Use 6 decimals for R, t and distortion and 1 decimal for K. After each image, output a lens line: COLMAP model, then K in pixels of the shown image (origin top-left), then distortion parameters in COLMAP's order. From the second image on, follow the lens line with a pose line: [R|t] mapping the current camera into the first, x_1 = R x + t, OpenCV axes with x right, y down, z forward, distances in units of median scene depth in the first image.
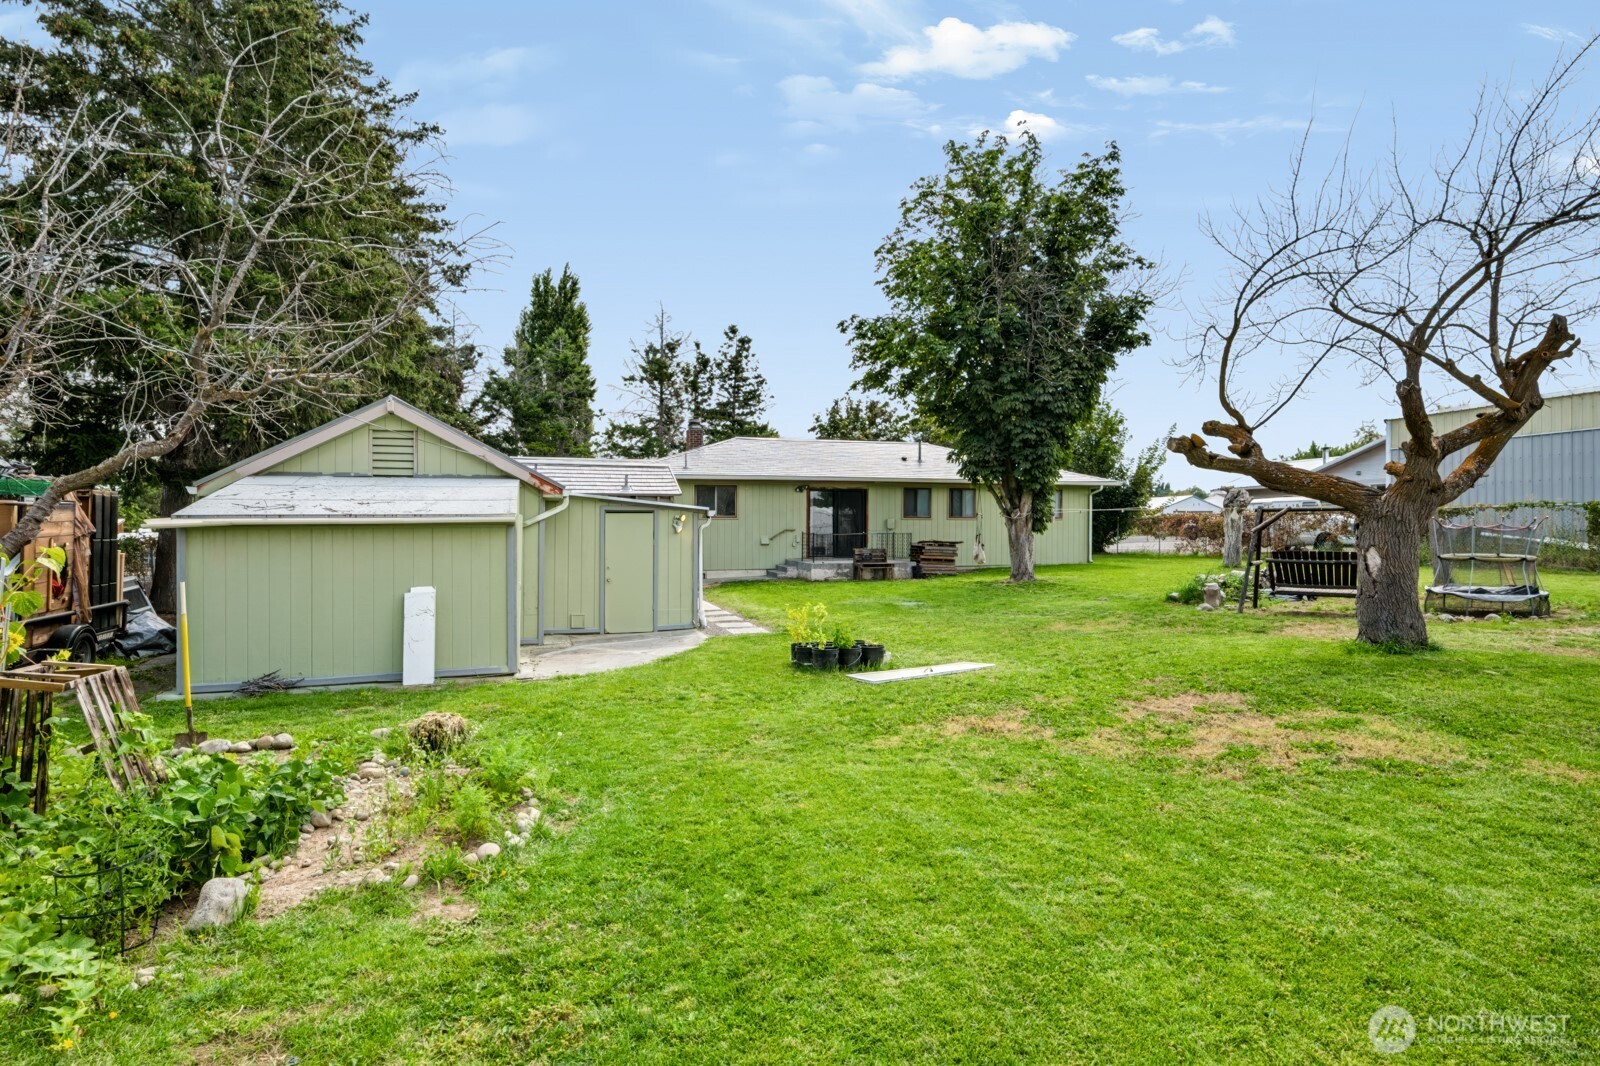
lens RADIAL K [[835.9, 0, 796.1], [0, 835.9, 526.8], [0, 0, 1]] dist [-0.002023, -0.001084]
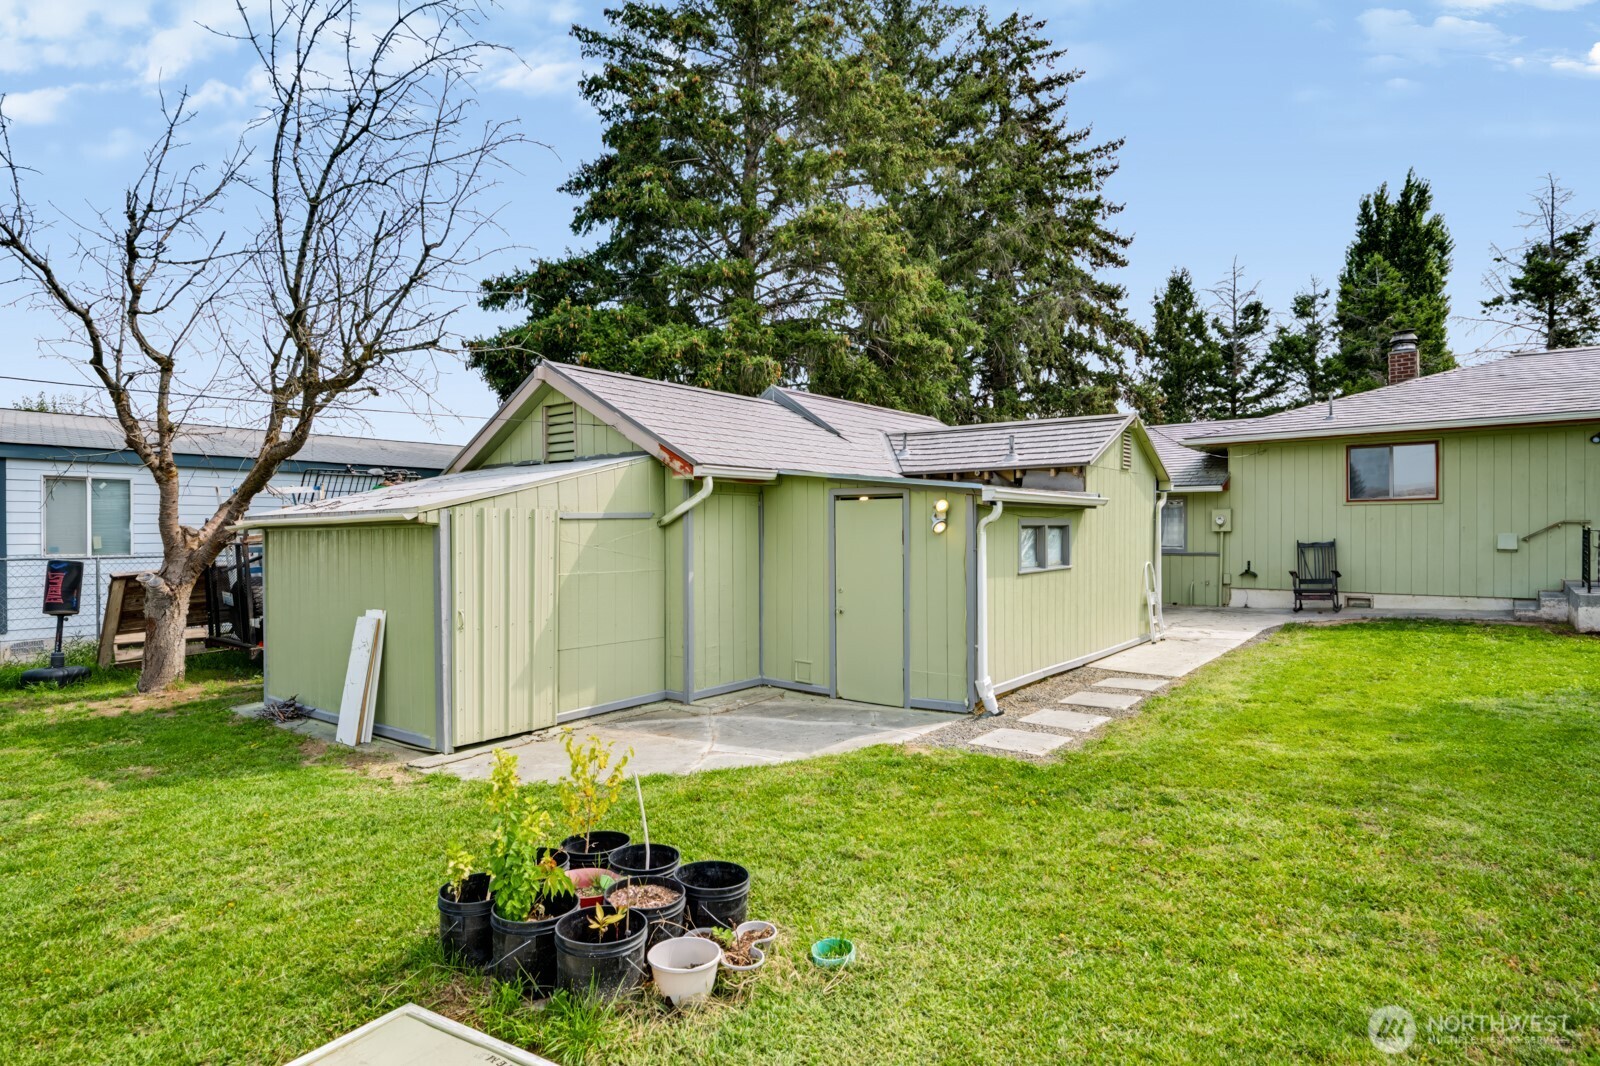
lens RADIAL K [[835.9, 0, 803.3], [0, 835.9, 541.0], [0, 0, 1]] dist [-0.002023, -0.001084]
pose [[0.563654, 0.014025, -0.825892, 0.055059], [0.009752, 0.999673, 0.023632, -0.000301], [0.825953, -0.021375, 0.563333, 0.133233]]
